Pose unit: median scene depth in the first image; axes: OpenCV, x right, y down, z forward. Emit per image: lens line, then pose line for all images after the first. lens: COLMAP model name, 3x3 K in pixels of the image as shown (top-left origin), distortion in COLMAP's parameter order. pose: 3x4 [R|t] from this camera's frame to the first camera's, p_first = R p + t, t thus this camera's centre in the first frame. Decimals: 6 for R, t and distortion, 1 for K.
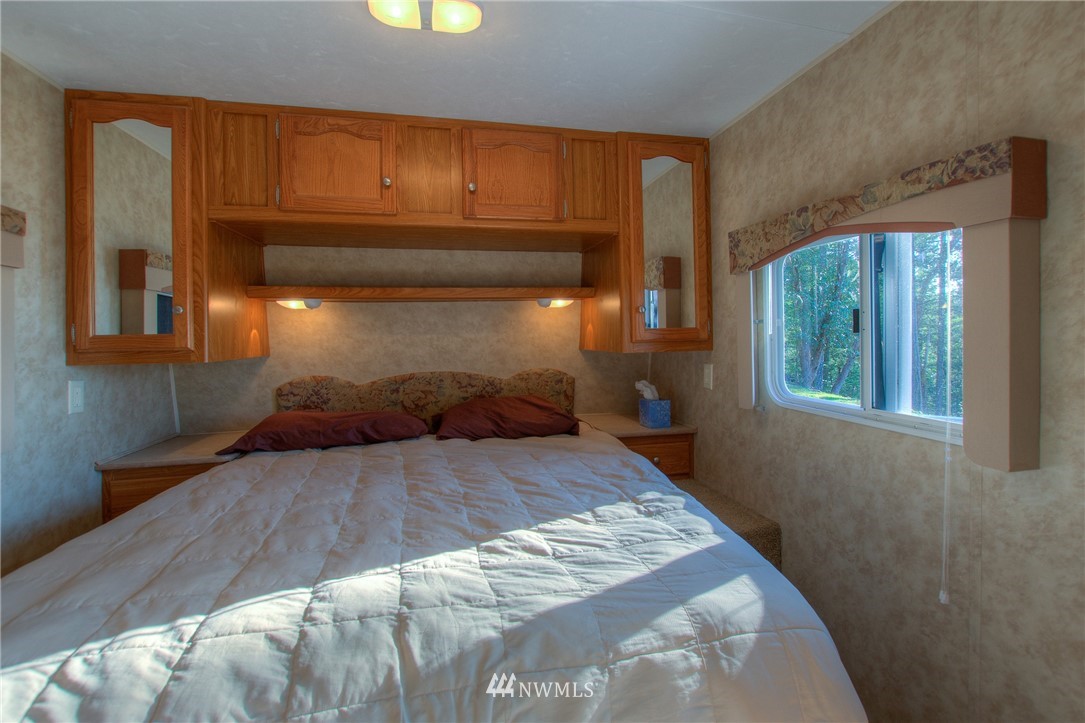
lens RADIAL K [[478.5, 0, 545.8], [0, 478.5, 341.8], [0, 0, 1]] dist [-0.022730, 0.004170]
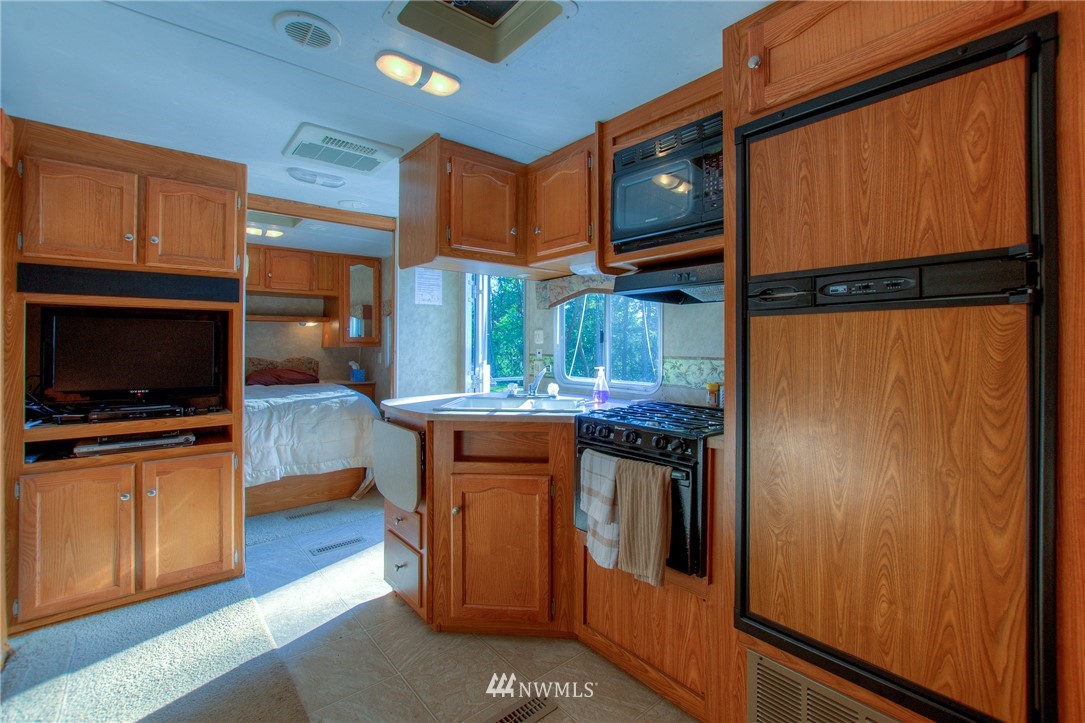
lens RADIAL K [[478.5, 0, 545.8], [0, 478.5, 341.8], [0, 0, 1]] dist [-0.022730, 0.004170]
pose [[0.887073, 0.017395, 0.461300, -0.018690], [-0.007713, 0.999709, -0.022865, 0.036458], [-0.461564, 0.016725, 0.886949, -1.329157]]
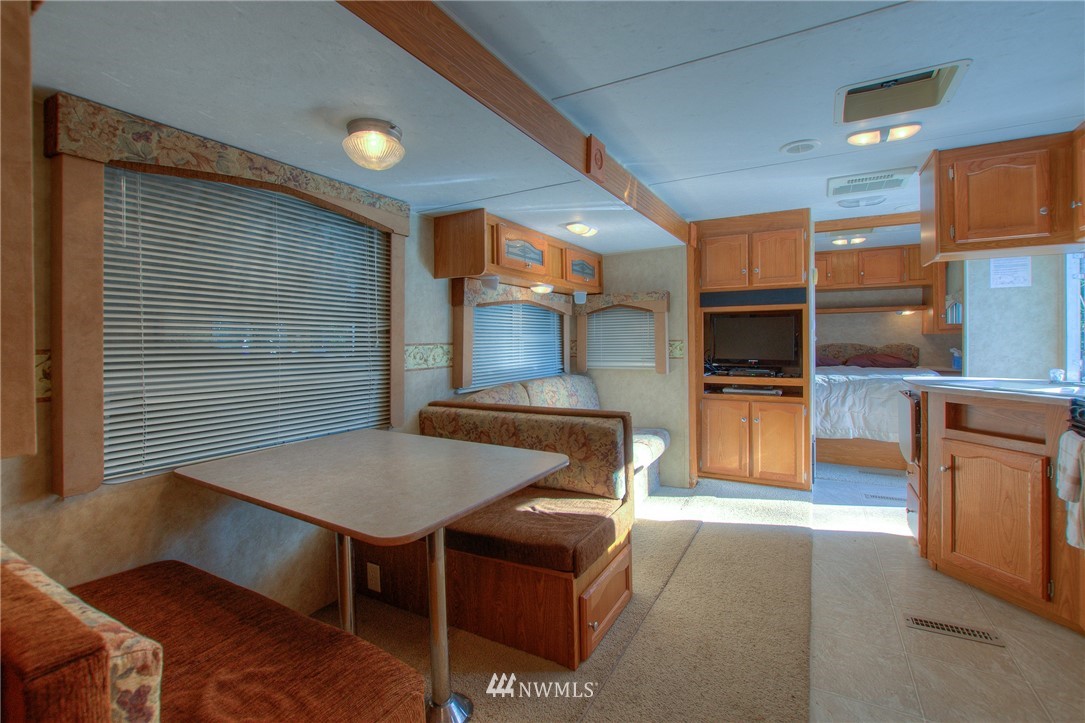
lens RADIAL K [[478.5, 0, 545.8], [0, 478.5, 341.8], [0, 0, 1]] dist [-0.022730, 0.004170]
pose [[0.739205, 0.012117, -0.673372, 0.270994], [-0.007278, 0.999923, 0.010003, 0.045529], [0.673441, -0.002494, 0.739236, -1.787871]]
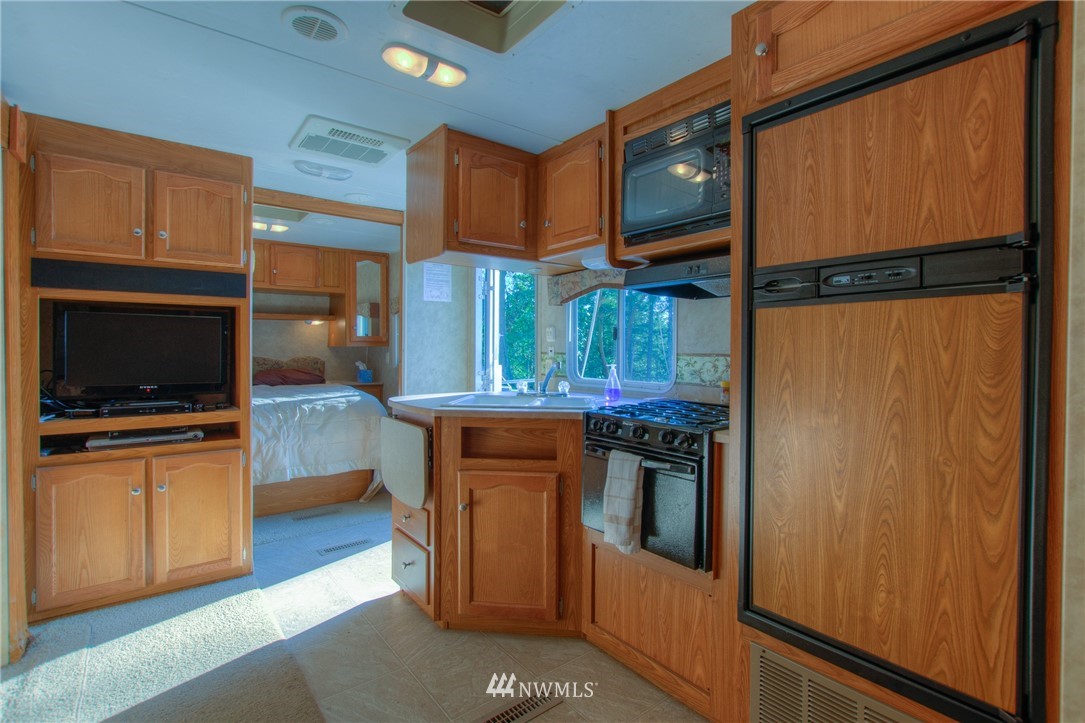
lens RADIAL K [[515.1, 0, 545.5], [0, 515.1, 353.3], [0, 0, 1]] dist [-0.012308, 0.000764]
pose [[0.903701, 0.012340, 0.427987, -0.024598], [-0.011027, 0.999924, -0.005546, 0.049992], [-0.428022, 0.000292, 0.903768, -1.379515]]
